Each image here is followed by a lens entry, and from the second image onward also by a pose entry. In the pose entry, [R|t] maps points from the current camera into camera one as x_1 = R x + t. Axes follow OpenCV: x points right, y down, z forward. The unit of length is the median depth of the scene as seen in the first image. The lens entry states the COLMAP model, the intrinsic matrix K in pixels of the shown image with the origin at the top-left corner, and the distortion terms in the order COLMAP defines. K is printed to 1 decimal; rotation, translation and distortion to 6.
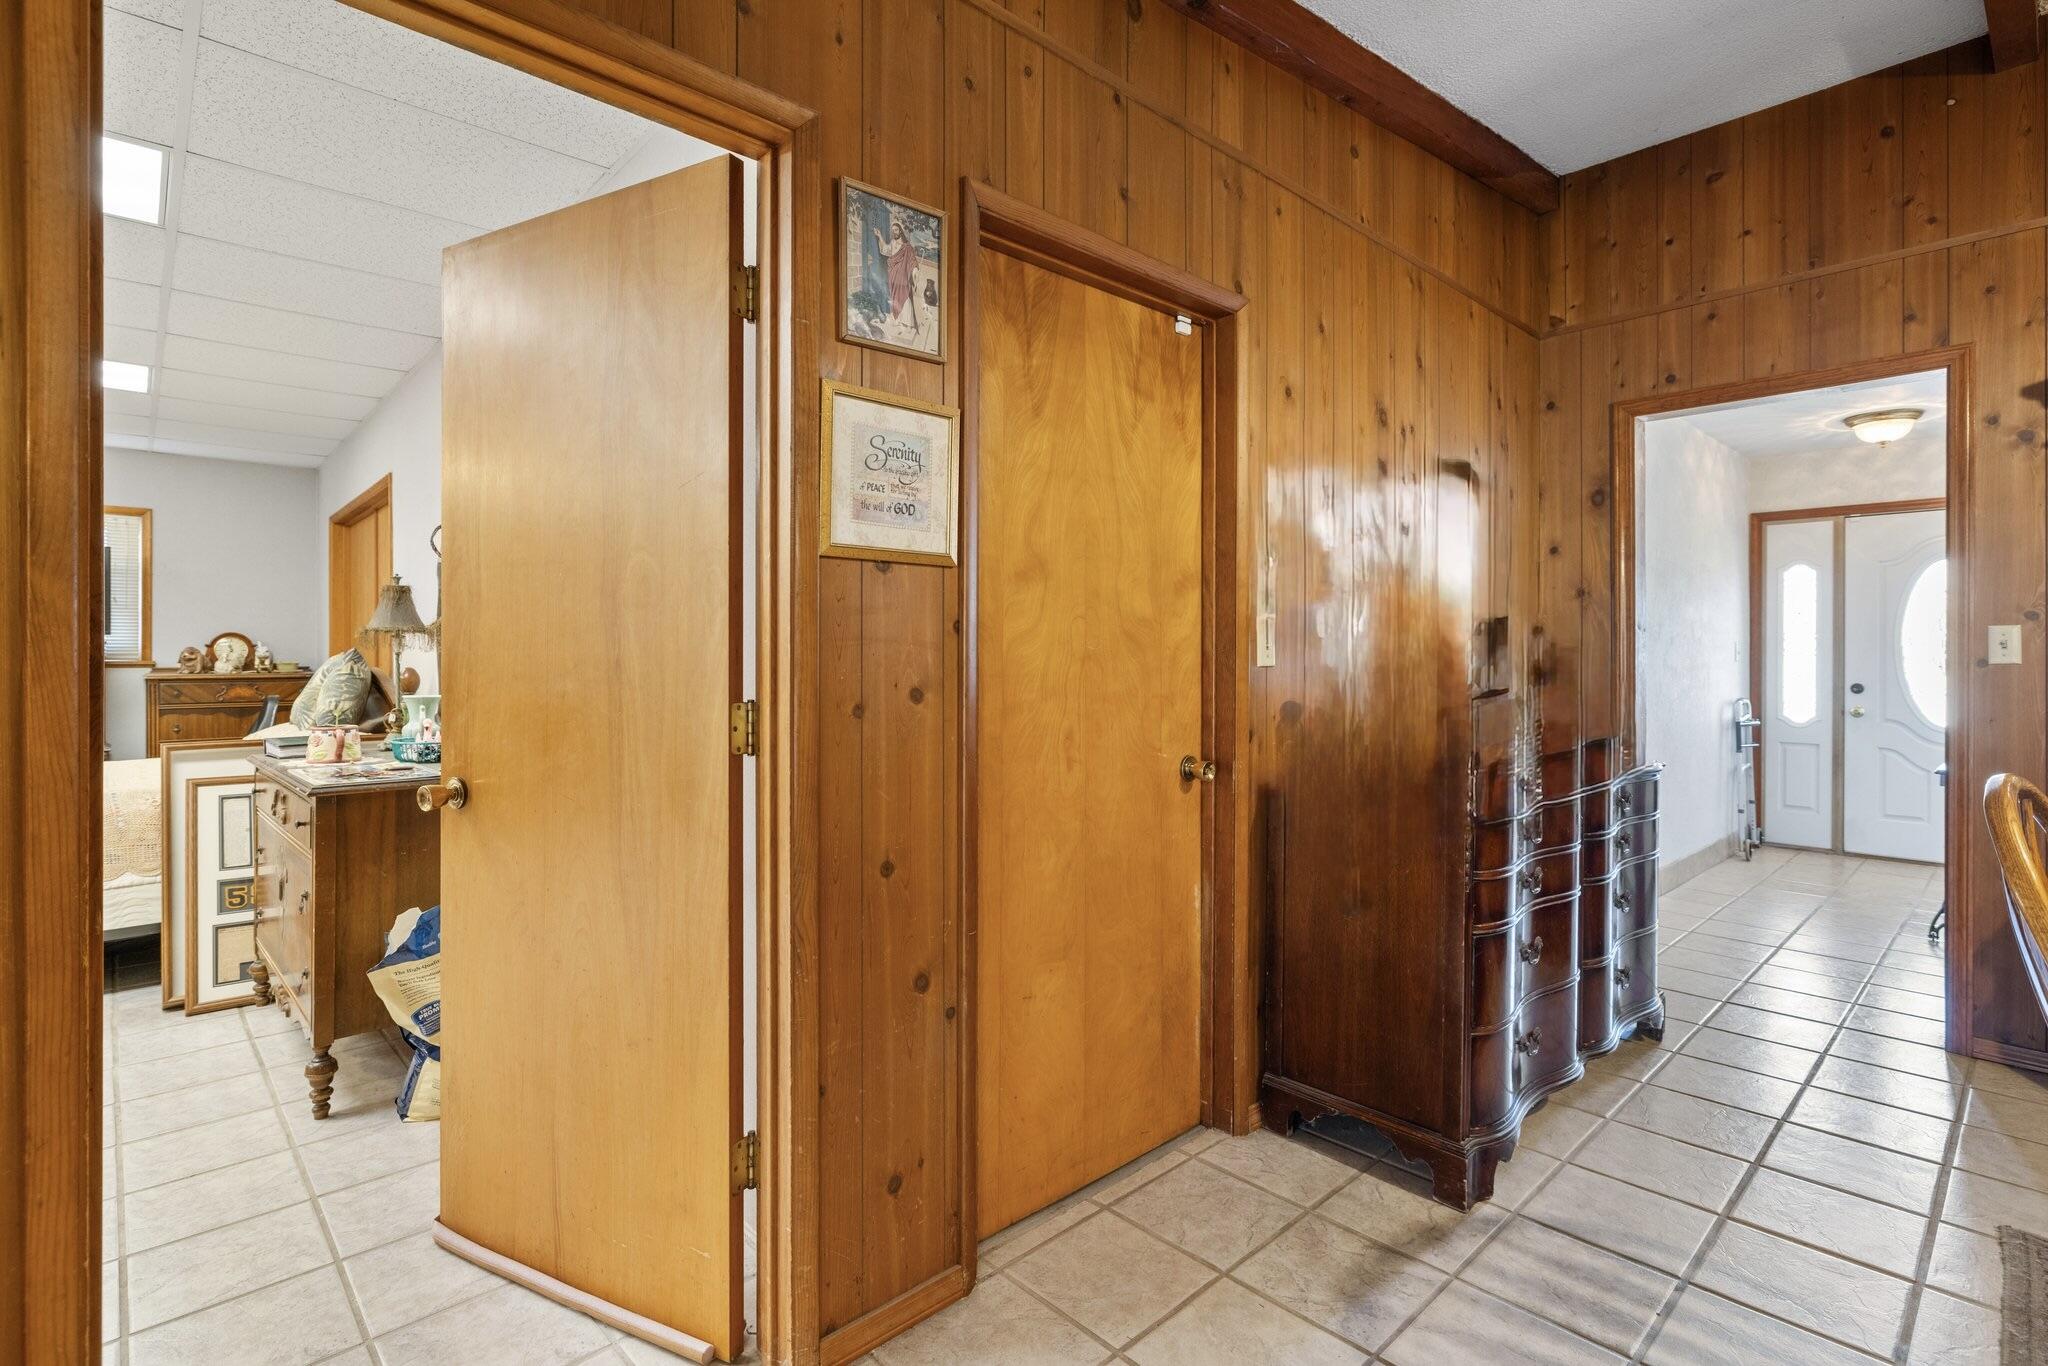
lens RADIAL K [[958.0, 0, 1045.6], [0, 958.0, 653.5], [0, 0, 1]] dist [-0.000915, -0.000958]
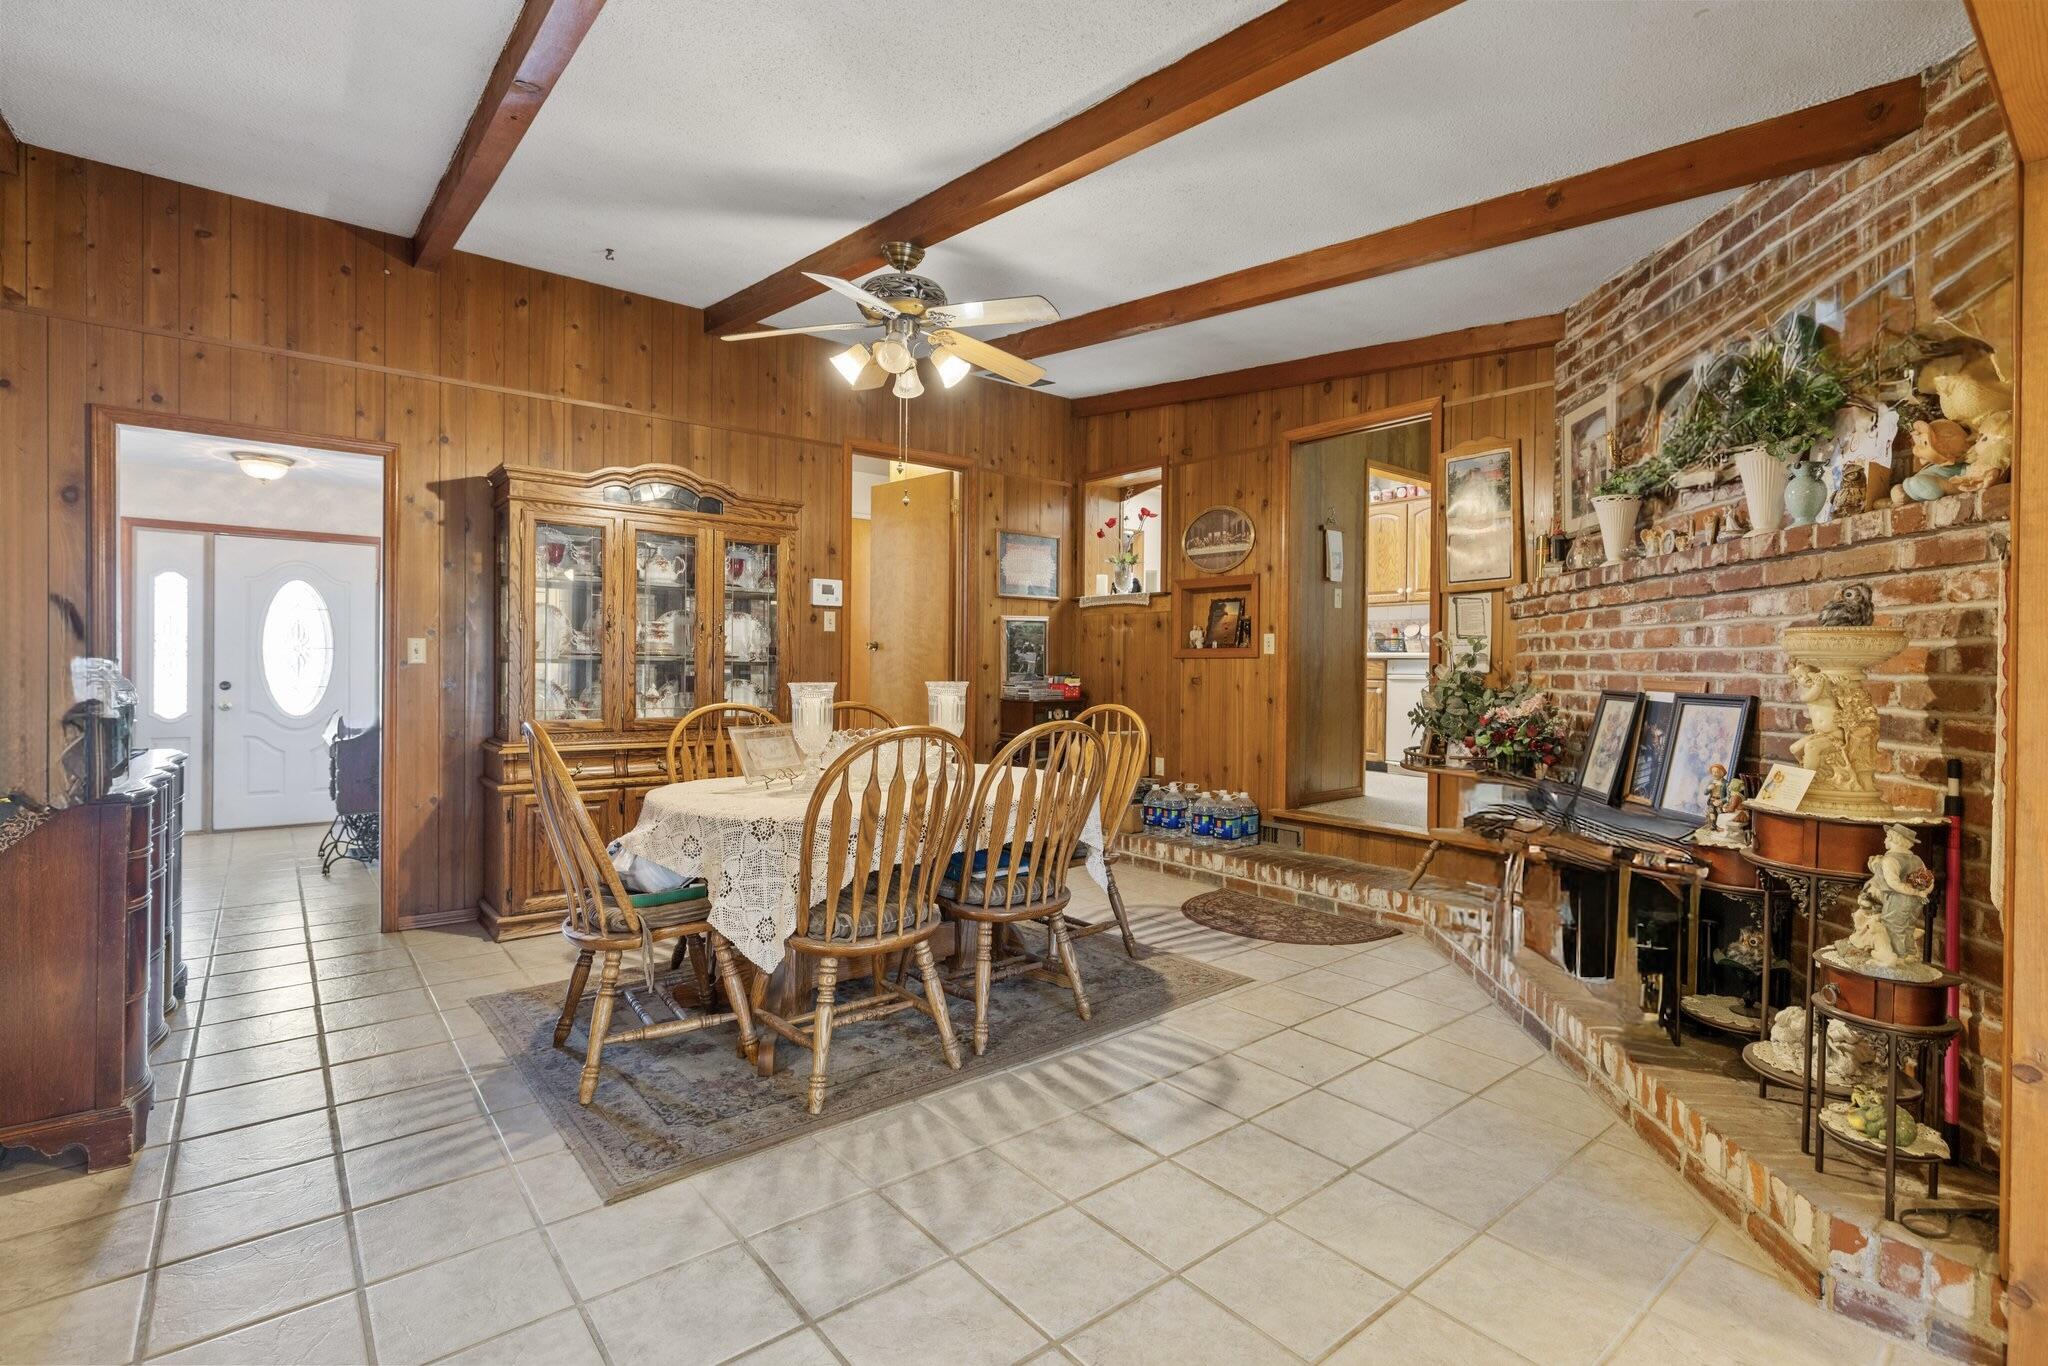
lens RADIAL K [[958.0, 0, 1036.0], [0, 958.0, 673.0], [0, 0, 1]] dist [-0.000915, -0.000958]
pose [[0.060760, -0.008470, 0.998116, -0.428662], [-0.009358, 0.999915, 0.009055, 0.003599], [-0.998109, -0.009891, 0.060676, -0.066566]]
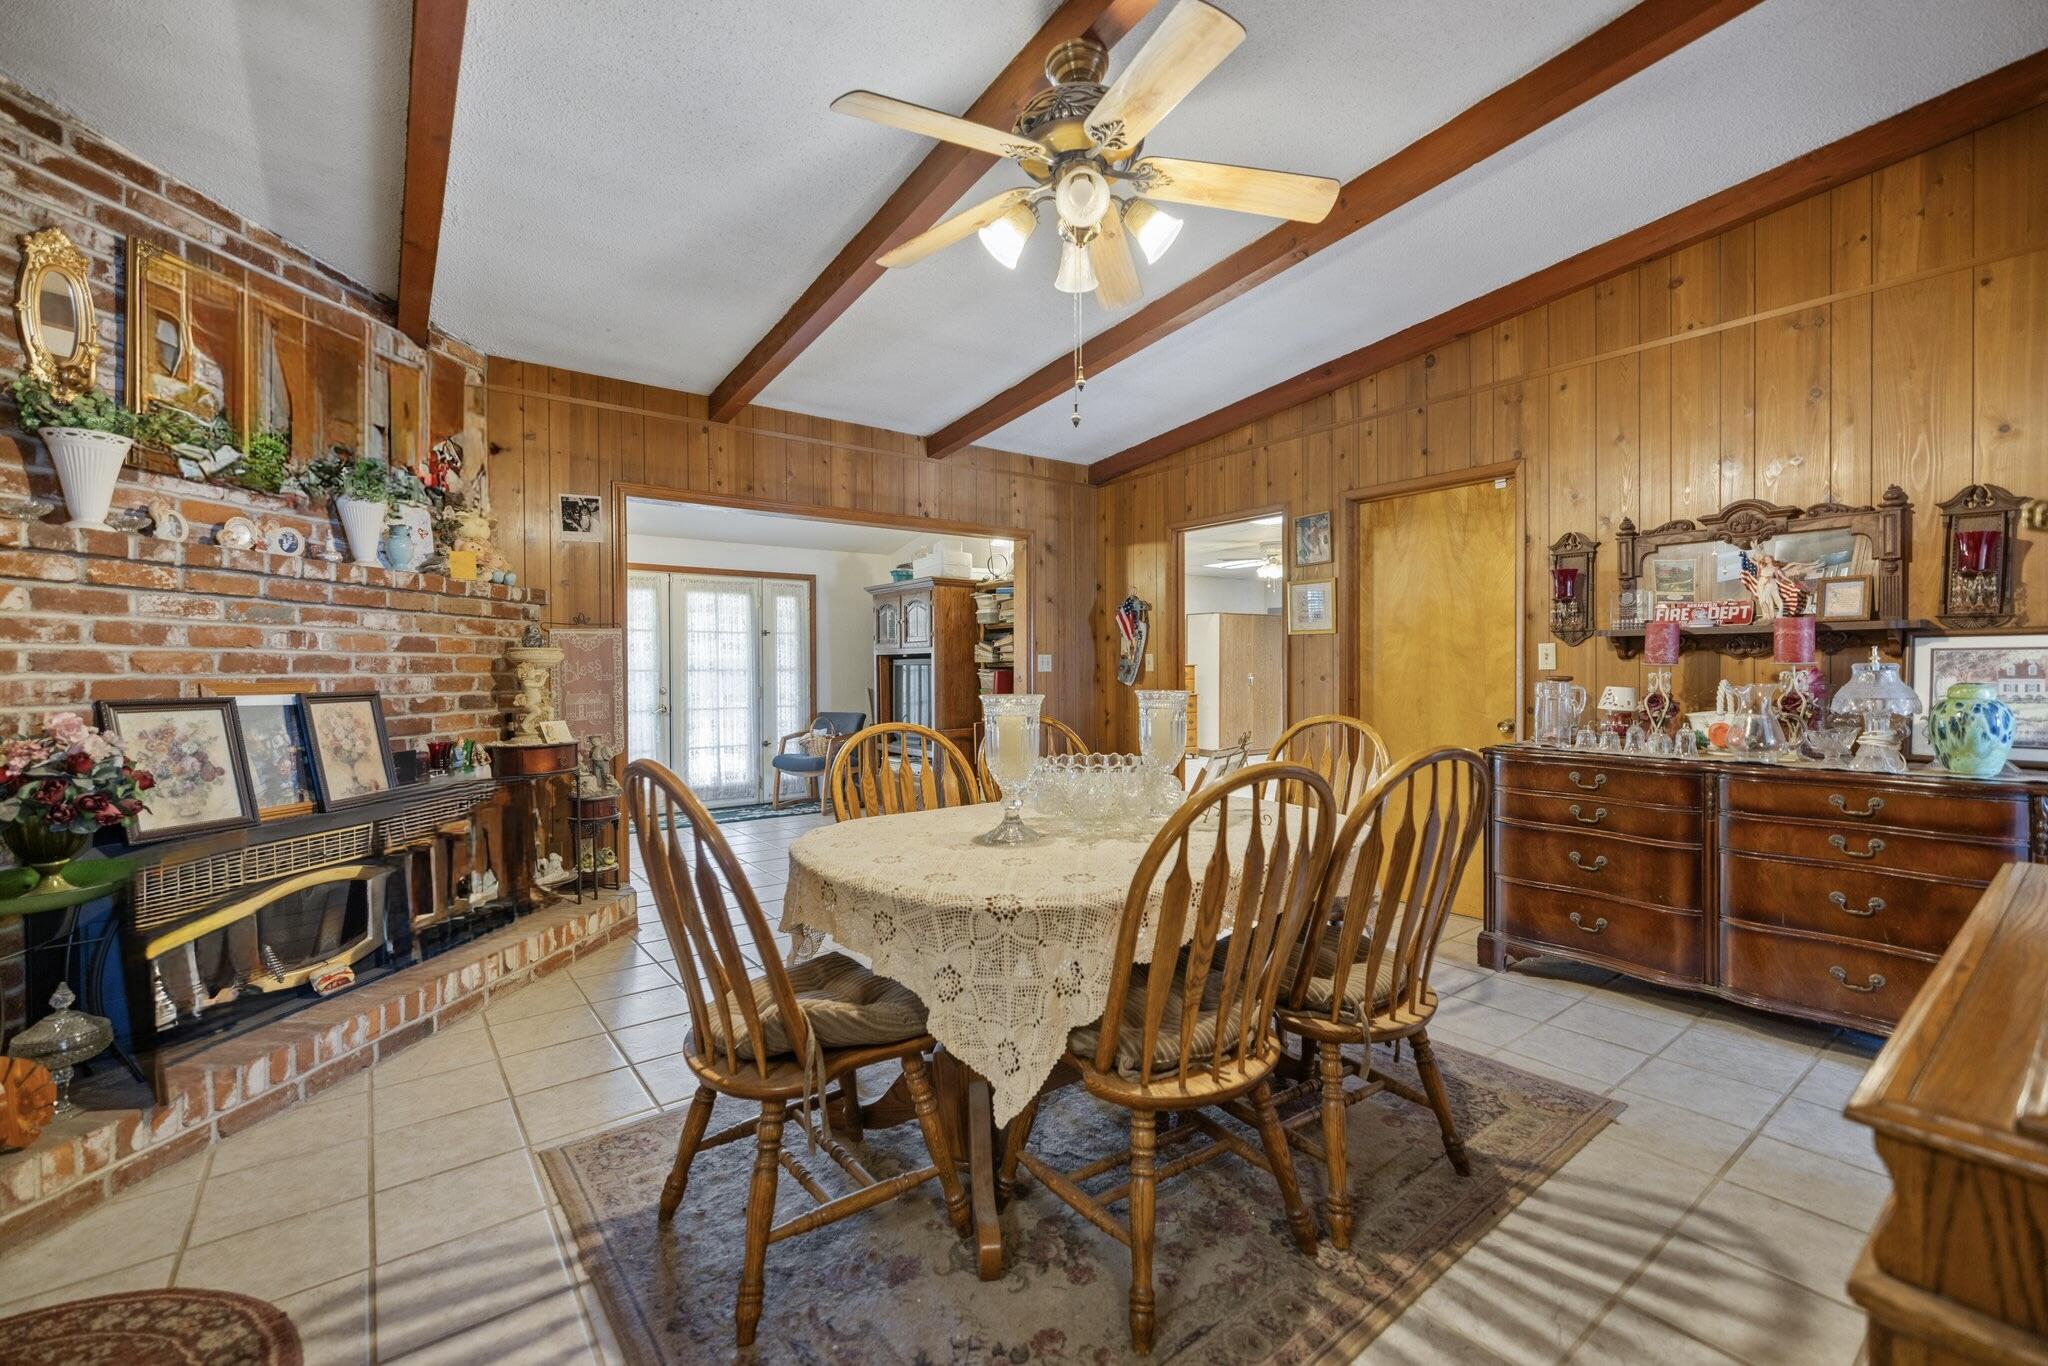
lens RADIAL K [[852.0, 0, 1037.8], [0, 852.0, 674.9], [0, 0, 1]] dist [0.001762, 0.000474]
pose [[-0.080562, 0.006992, -0.996725, 1.610186], [0.006533, 0.999958, 0.006487, 0.006111], [0.996728, -0.005989, -0.080605, 0.214860]]
